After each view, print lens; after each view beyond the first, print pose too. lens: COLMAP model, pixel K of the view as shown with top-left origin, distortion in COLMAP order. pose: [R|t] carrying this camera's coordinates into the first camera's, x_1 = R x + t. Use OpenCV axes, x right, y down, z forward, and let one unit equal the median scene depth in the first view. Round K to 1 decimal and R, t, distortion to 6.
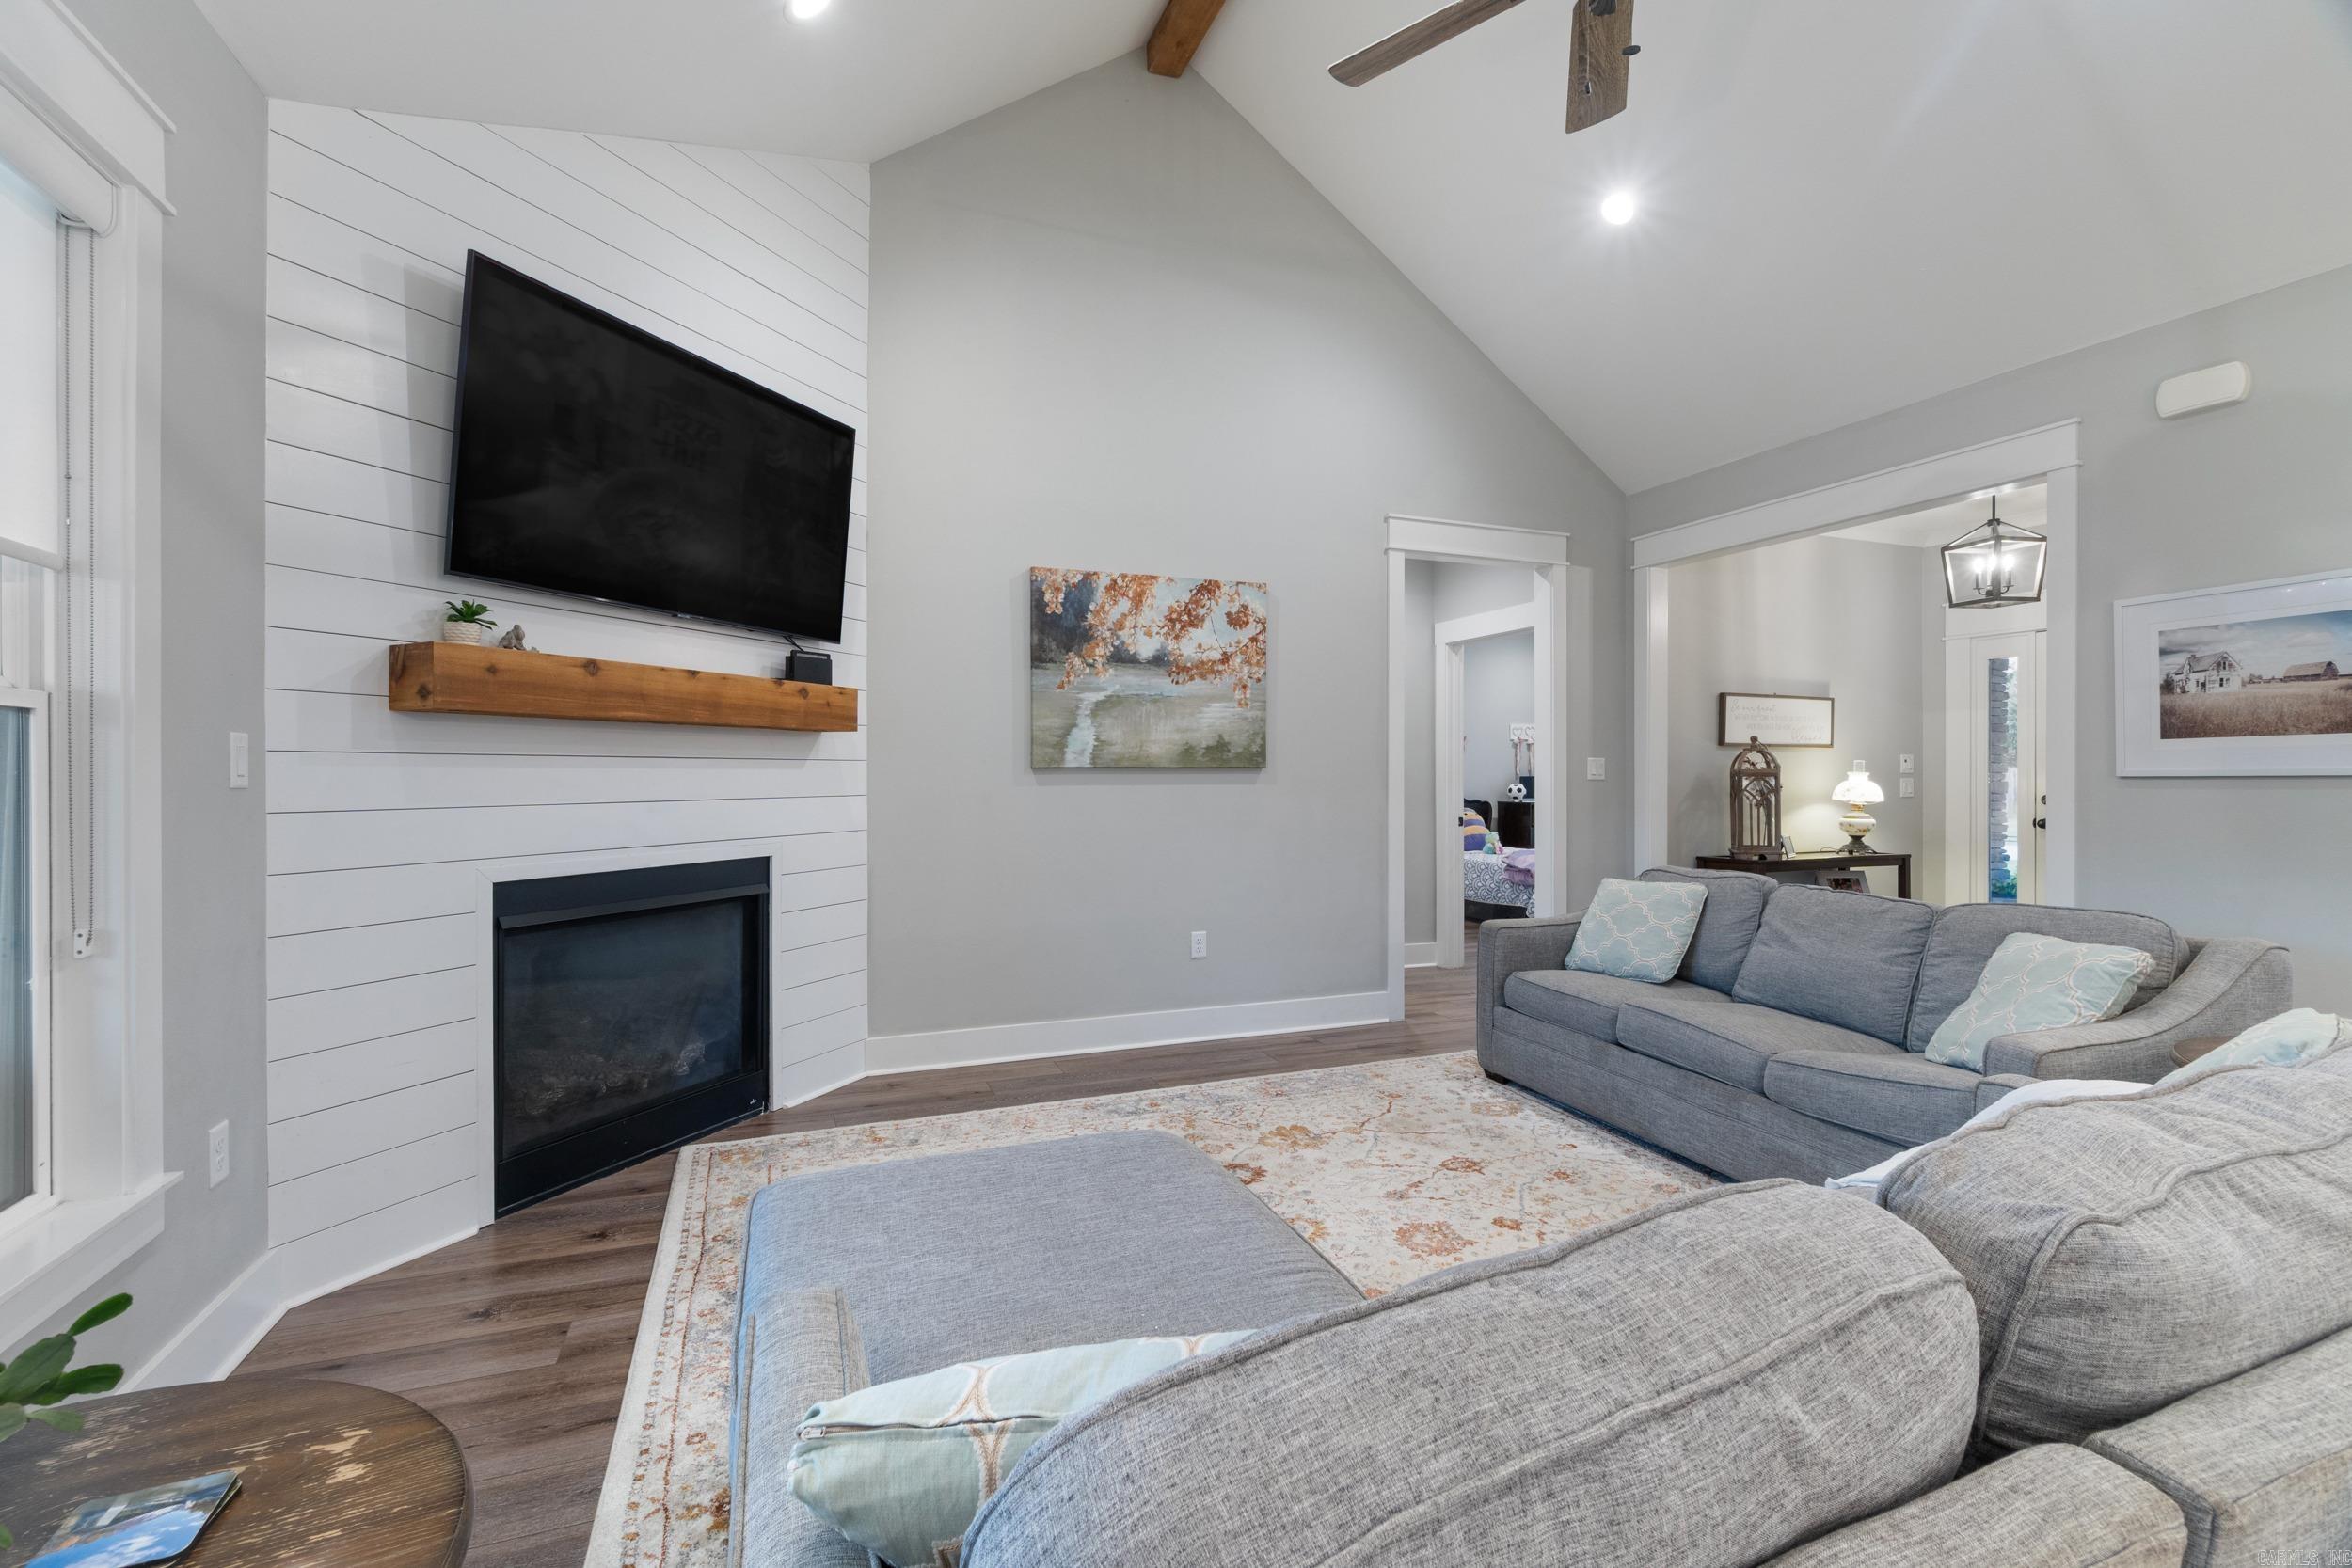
lens RADIAL K [[1018.3, 0, 1167.6], [0, 1018.3, 776.0], [0, 0, 1]] dist [-0.004179, 0.001414]
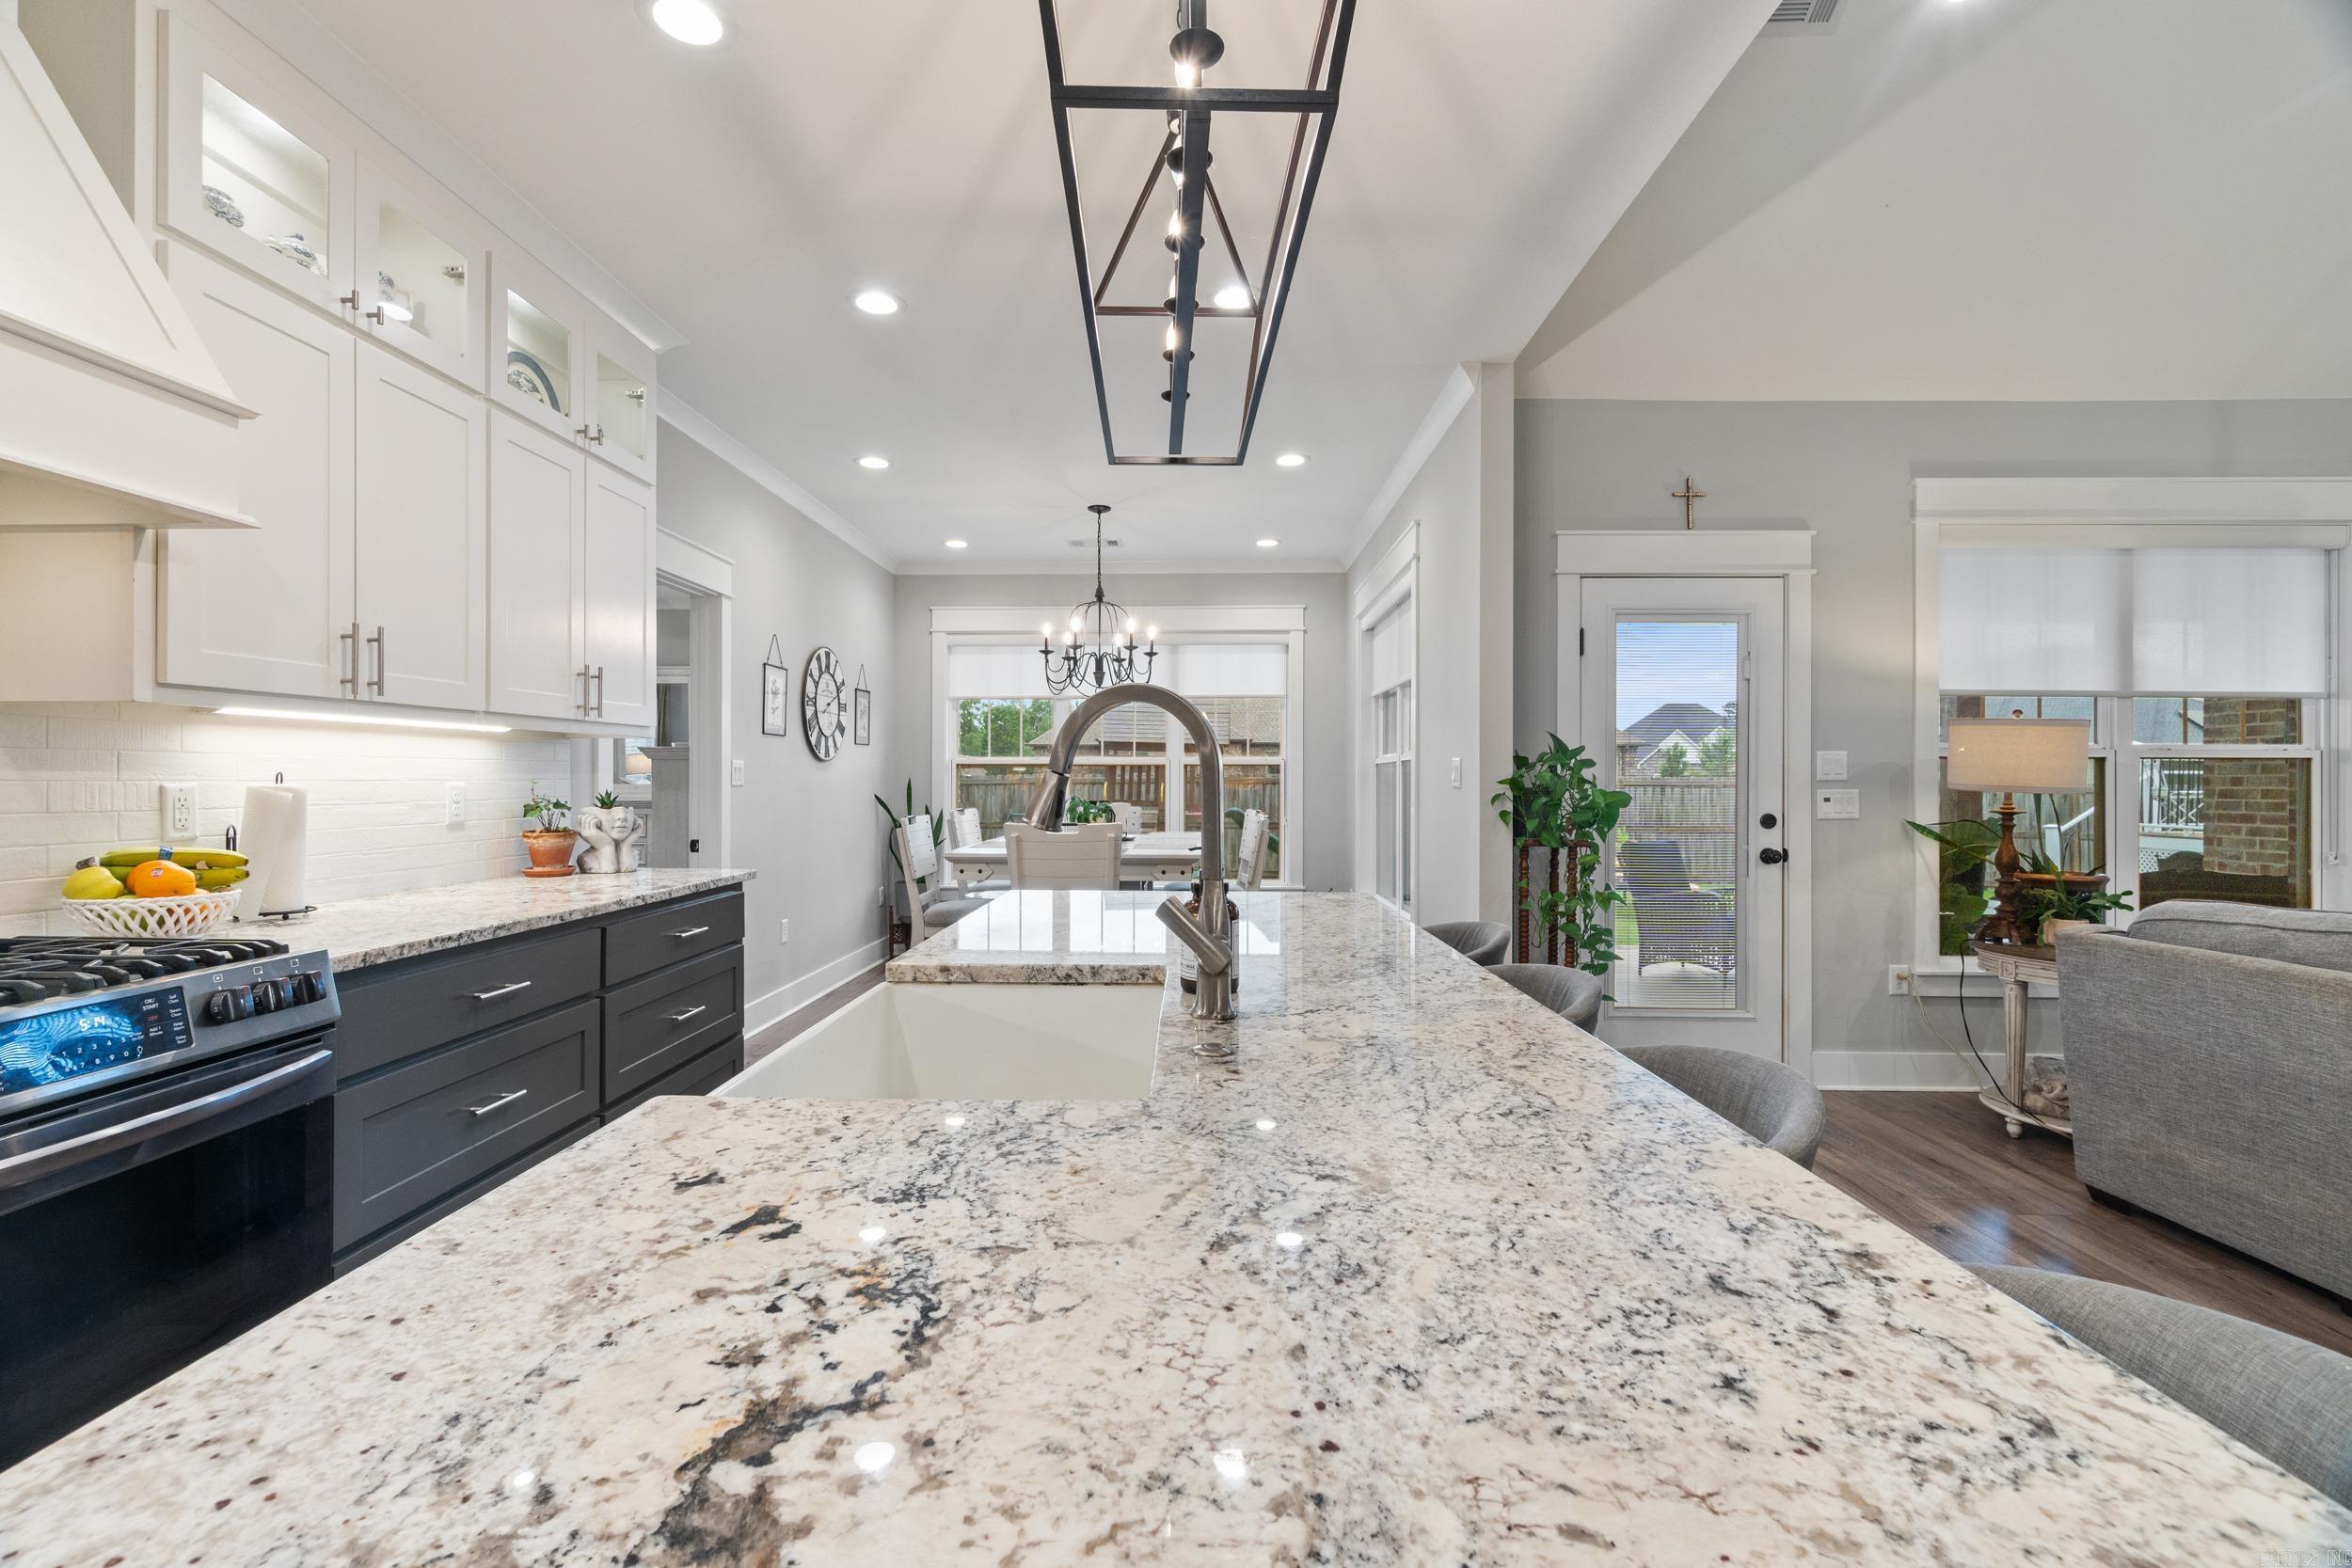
lens RADIAL K [[1018.3, 0, 1167.6], [0, 1018.3, 776.0], [0, 0, 1]] dist [-0.004179, 0.001414]
pose [[-0.389424, -0.003967, -0.921050, 0.834727], [-0.007208, 0.999973, -0.001259, -0.000201], [0.921030, 0.006148, -0.389442, -0.219528]]
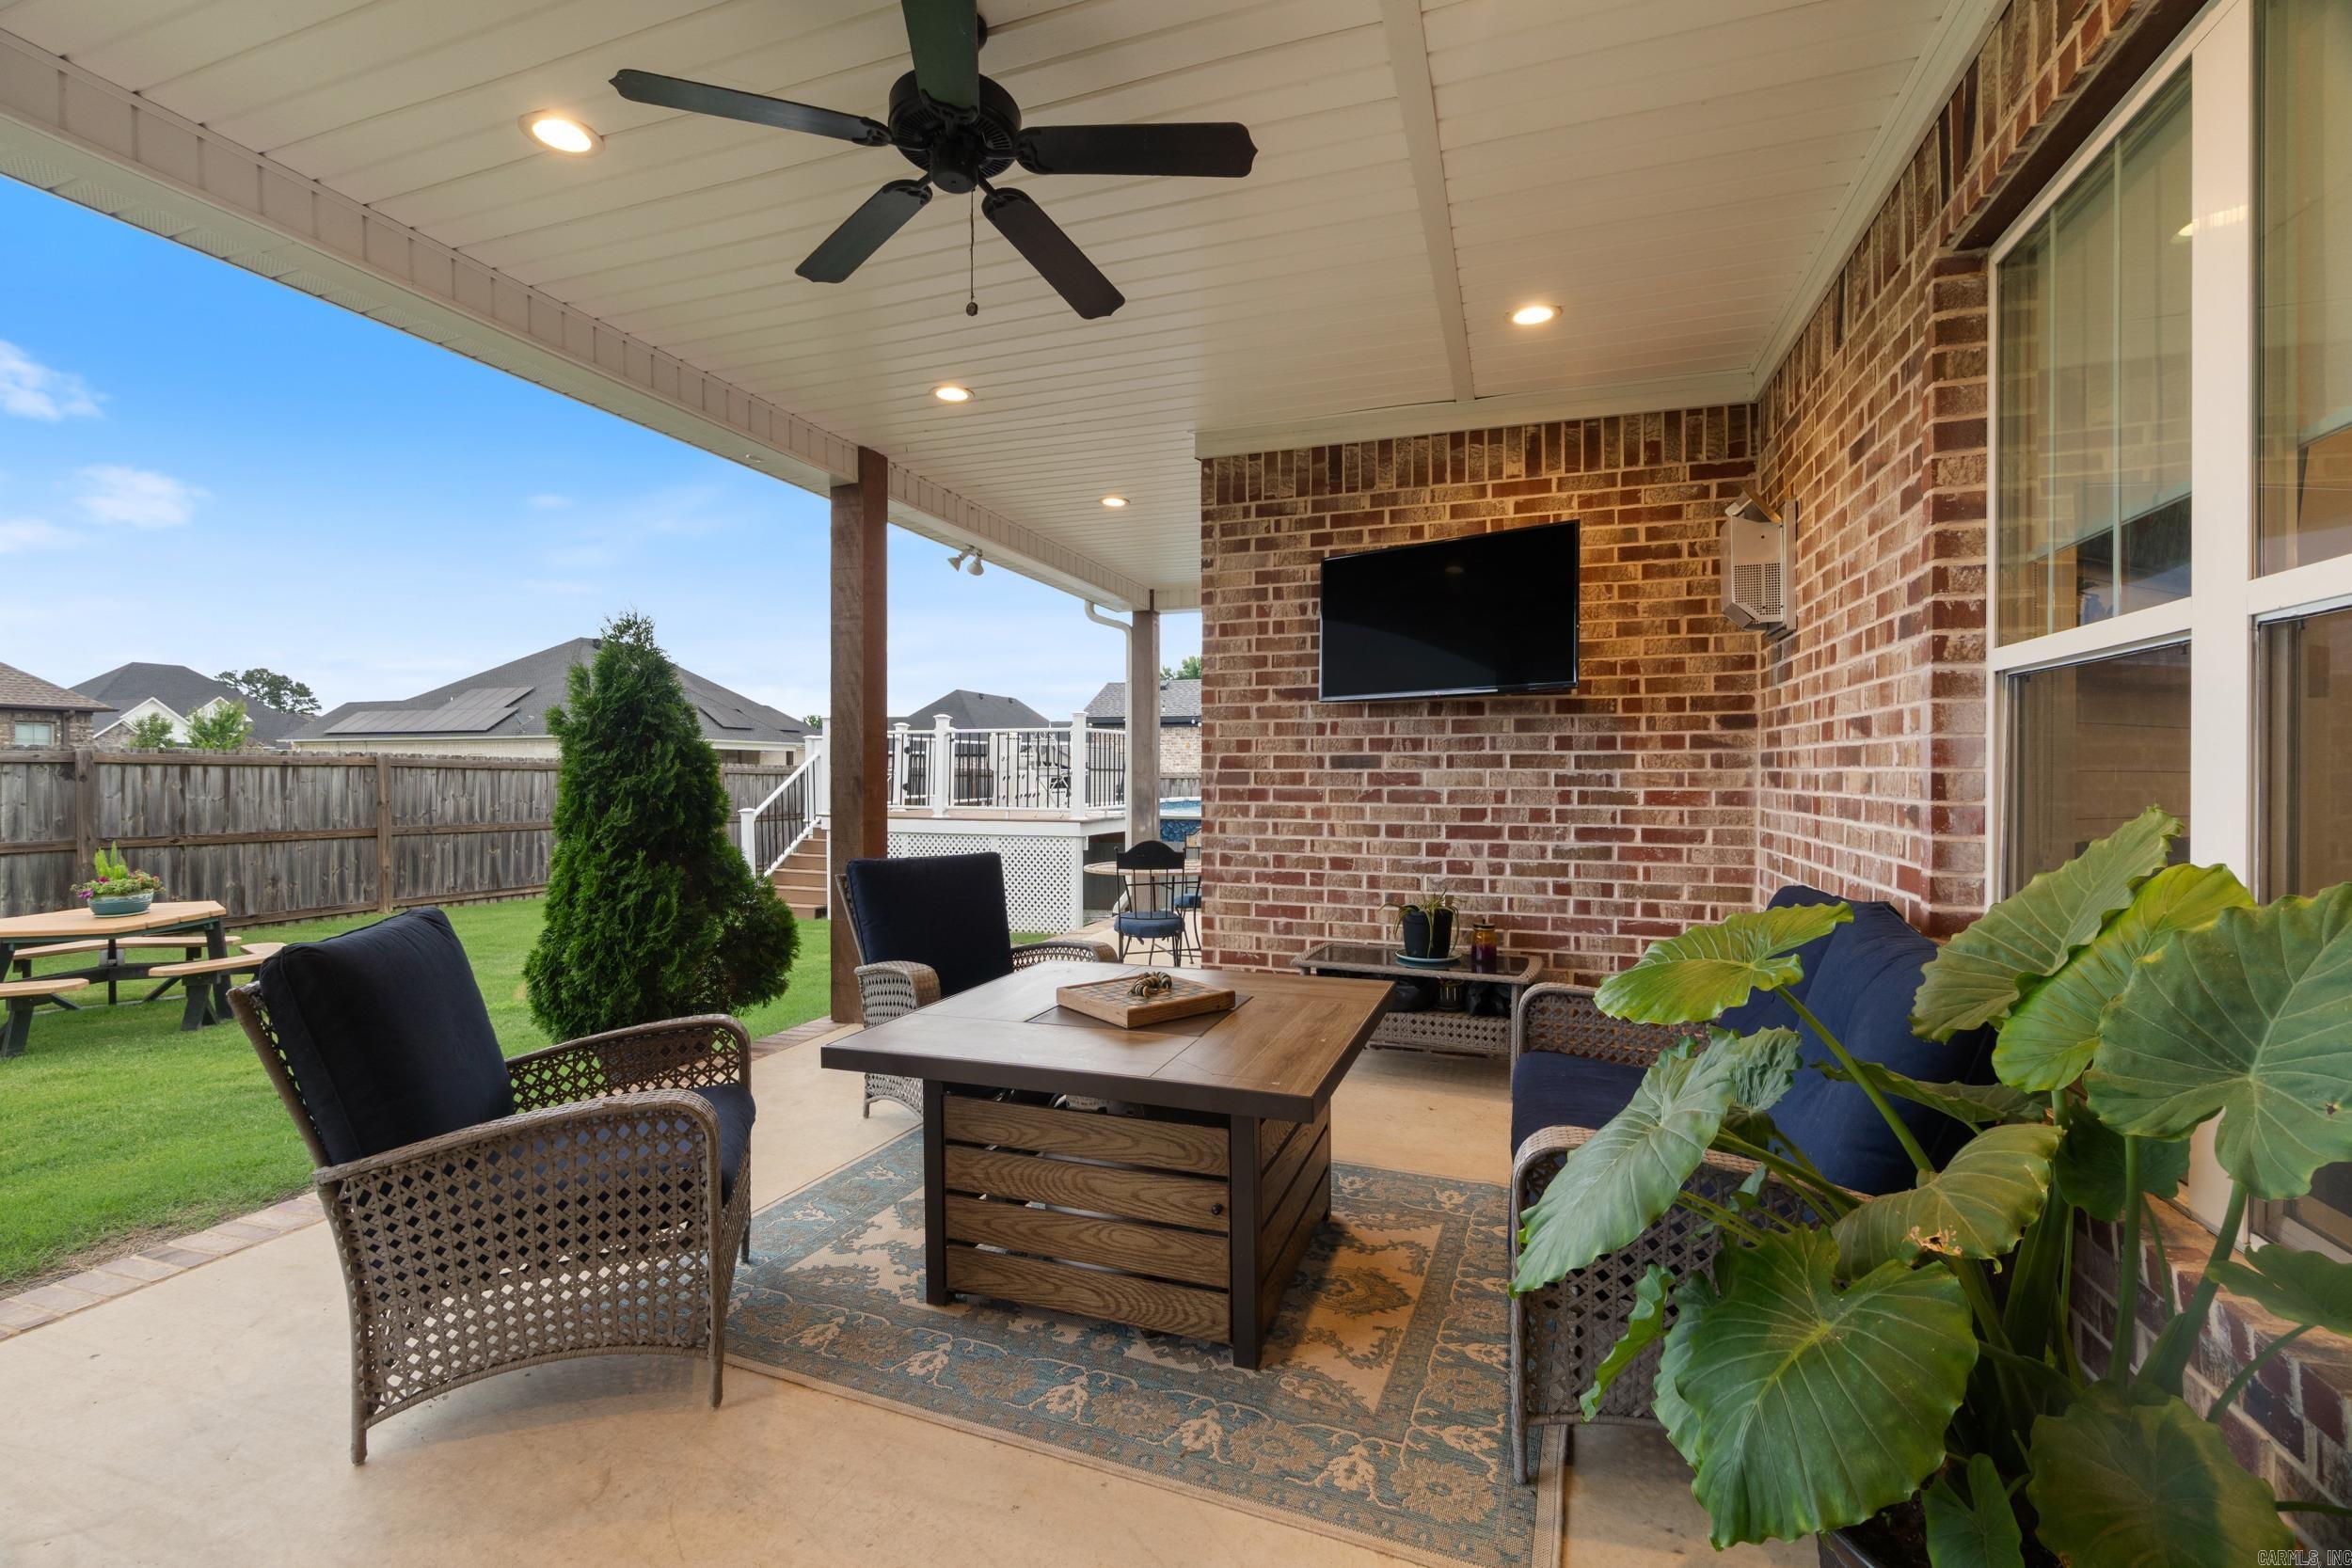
lens RADIAL K [[1018.3, 0, 1167.6], [0, 1018.3, 776.0], [0, 0, 1]] dist [-0.004179, 0.001414]
pose [[0.754019, 0.006458, -0.656821, -0.431025], [-0.007066, 0.999974, 0.001719, 0.025661], [0.656815, 0.003345, 0.754045, -0.256628]]
